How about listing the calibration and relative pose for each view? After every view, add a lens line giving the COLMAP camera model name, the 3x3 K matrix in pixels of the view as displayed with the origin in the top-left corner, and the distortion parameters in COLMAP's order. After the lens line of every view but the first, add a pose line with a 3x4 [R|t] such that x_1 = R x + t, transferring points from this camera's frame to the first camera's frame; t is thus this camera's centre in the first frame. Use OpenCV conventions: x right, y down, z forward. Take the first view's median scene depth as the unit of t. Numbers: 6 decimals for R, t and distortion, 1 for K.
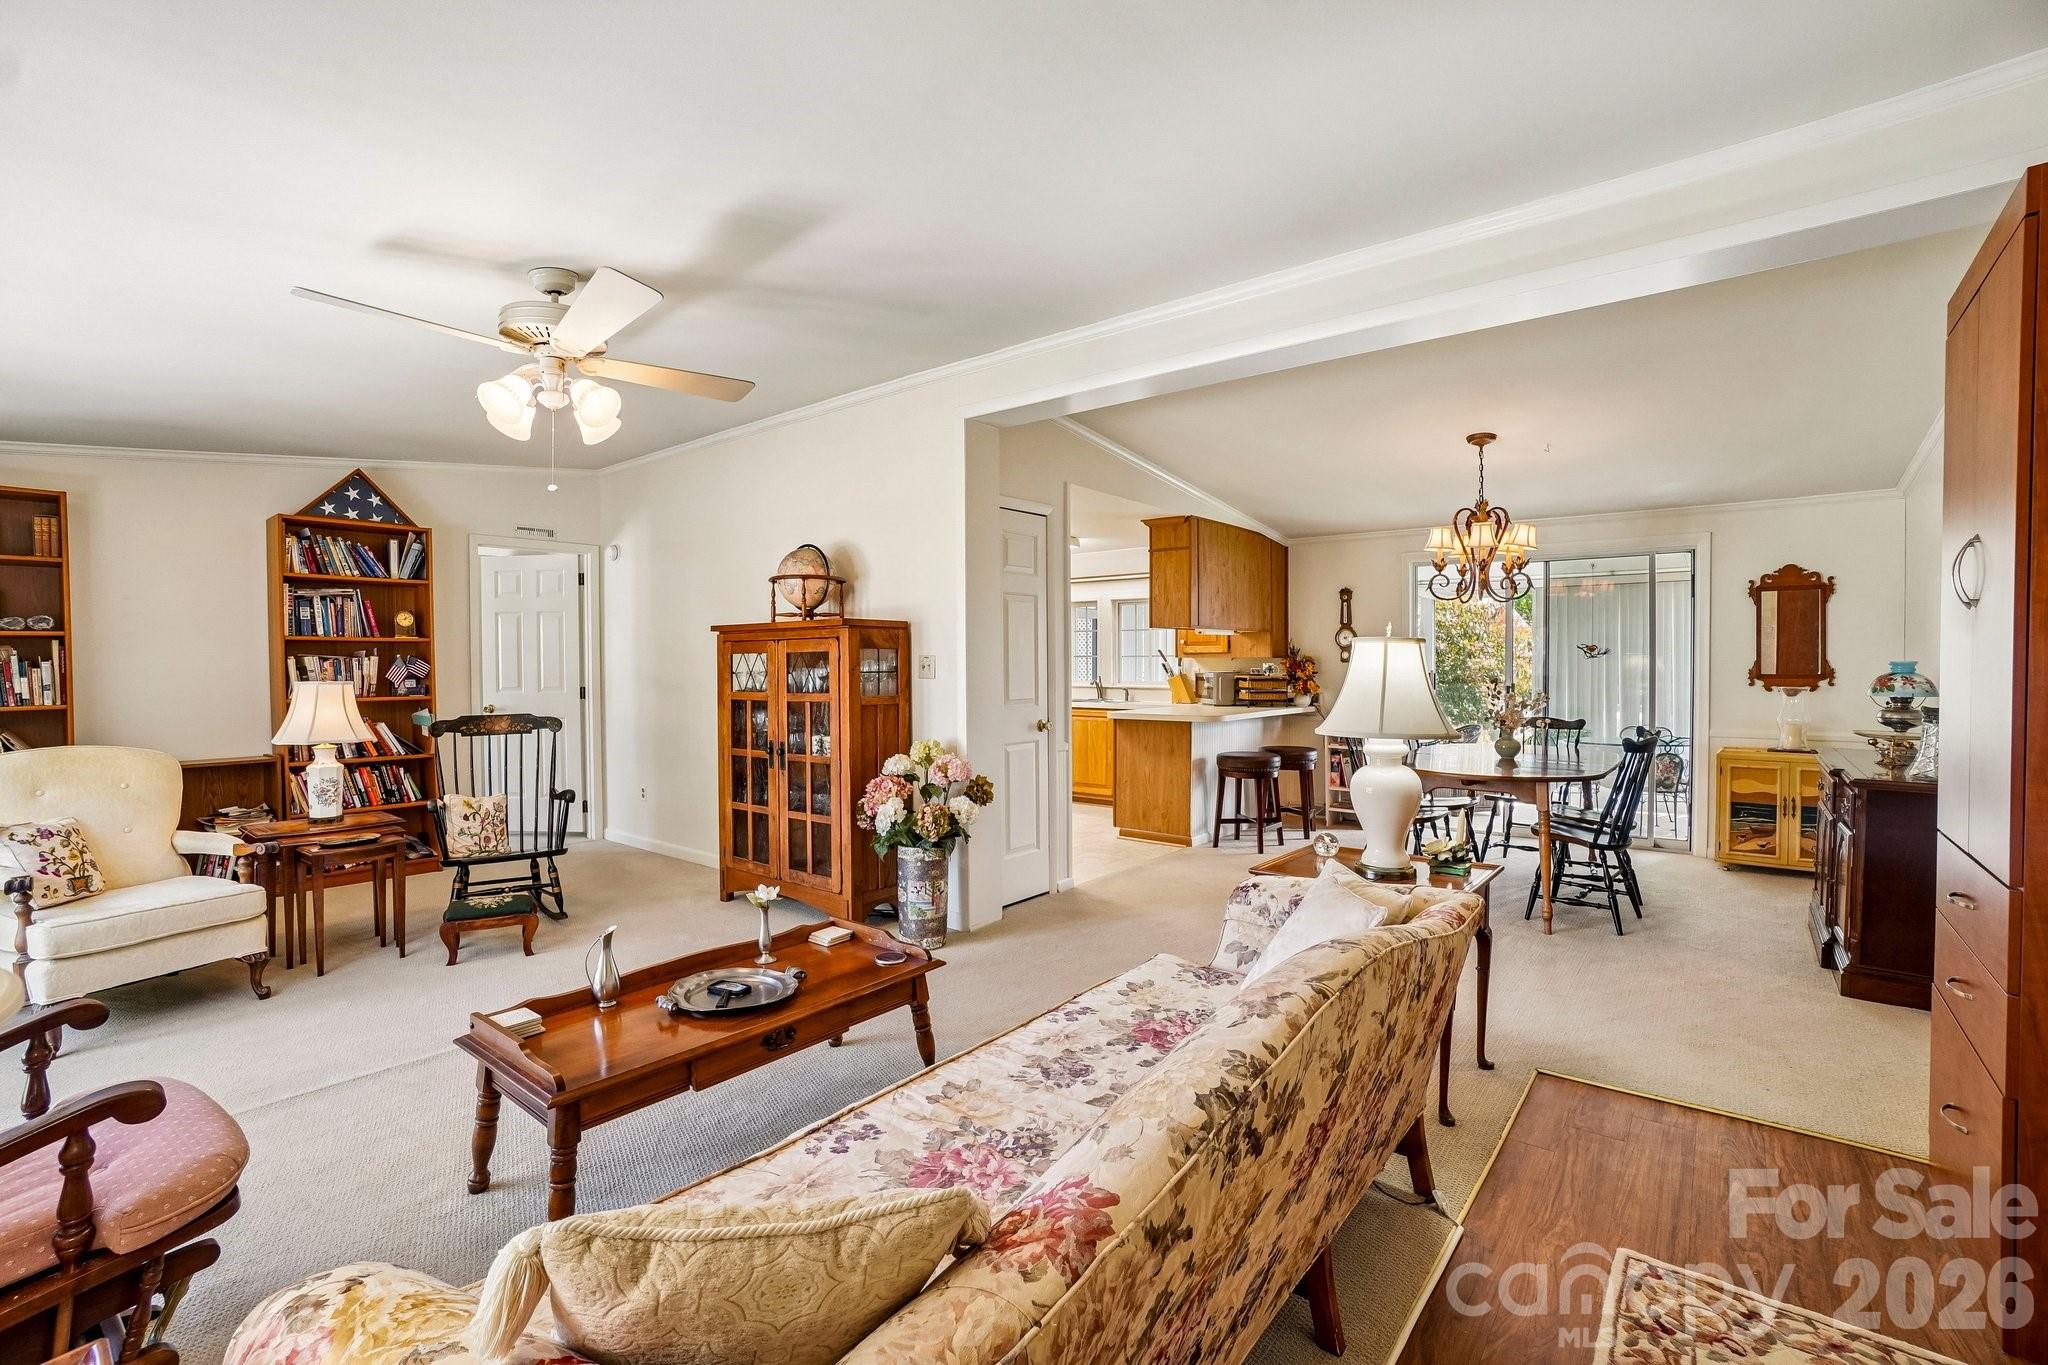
lens RADIAL K [[901.4, 0, 1017.0], [0, 901.4, 683.1], [0, 0, 1]] dist [-0.066685, 0.025878]
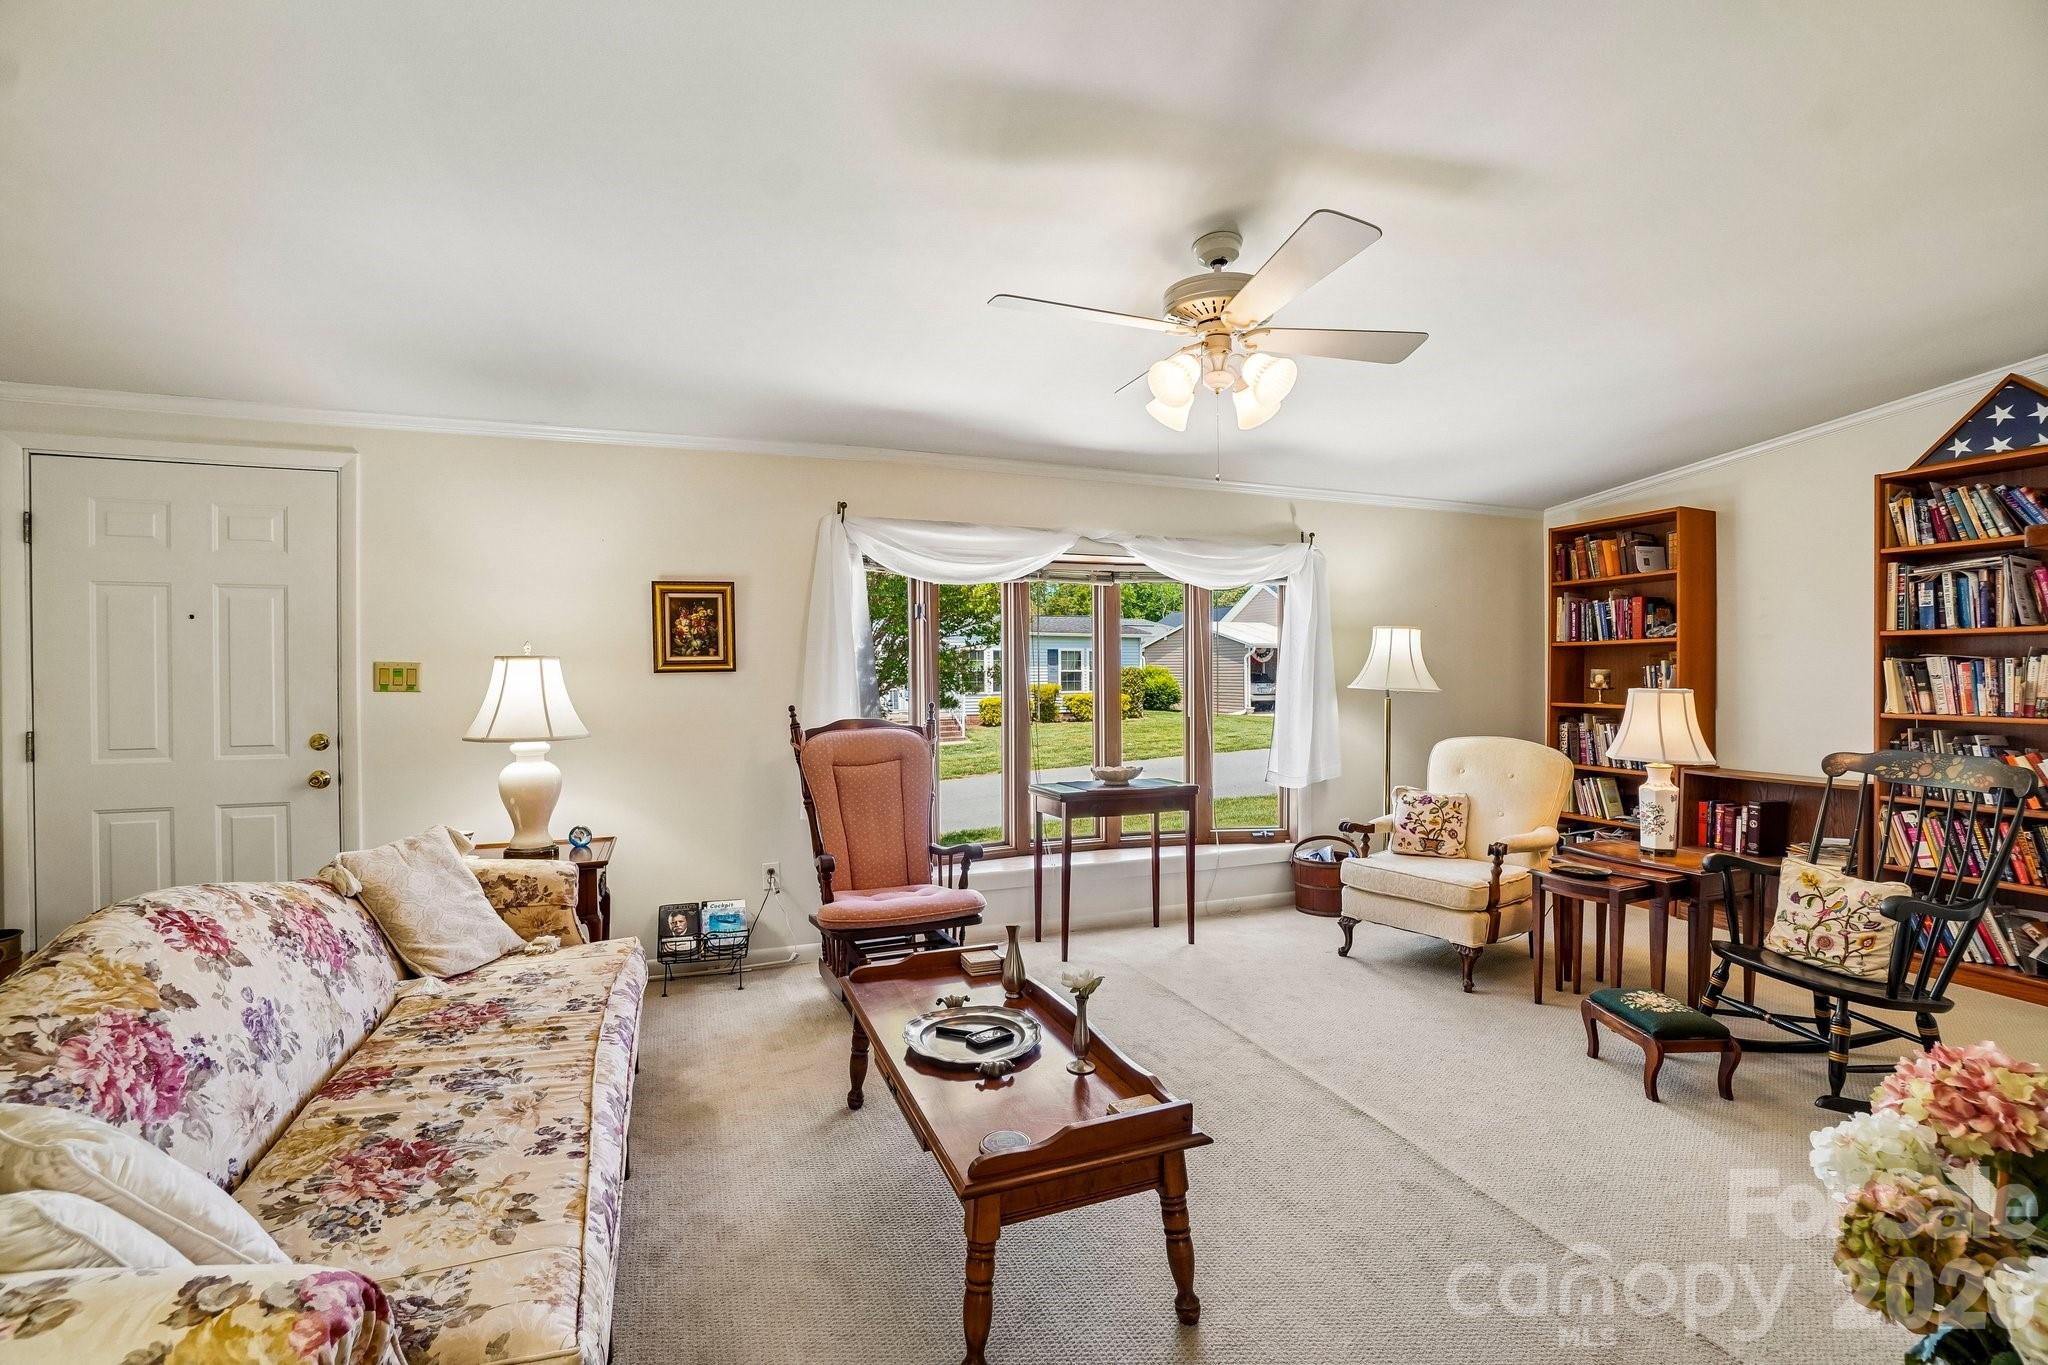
lens RADIAL K [[901.4, 0, 1017.0], [0, 901.4, 683.1], [0, 0, 1]] dist [-0.066685, 0.025878]
pose [[-0.503400, 0.014333, -0.863935, 0.208531], [-0.013670, 0.999605, 0.024549, -0.016050], [0.863946, 0.024168, -0.503005, 0.709819]]
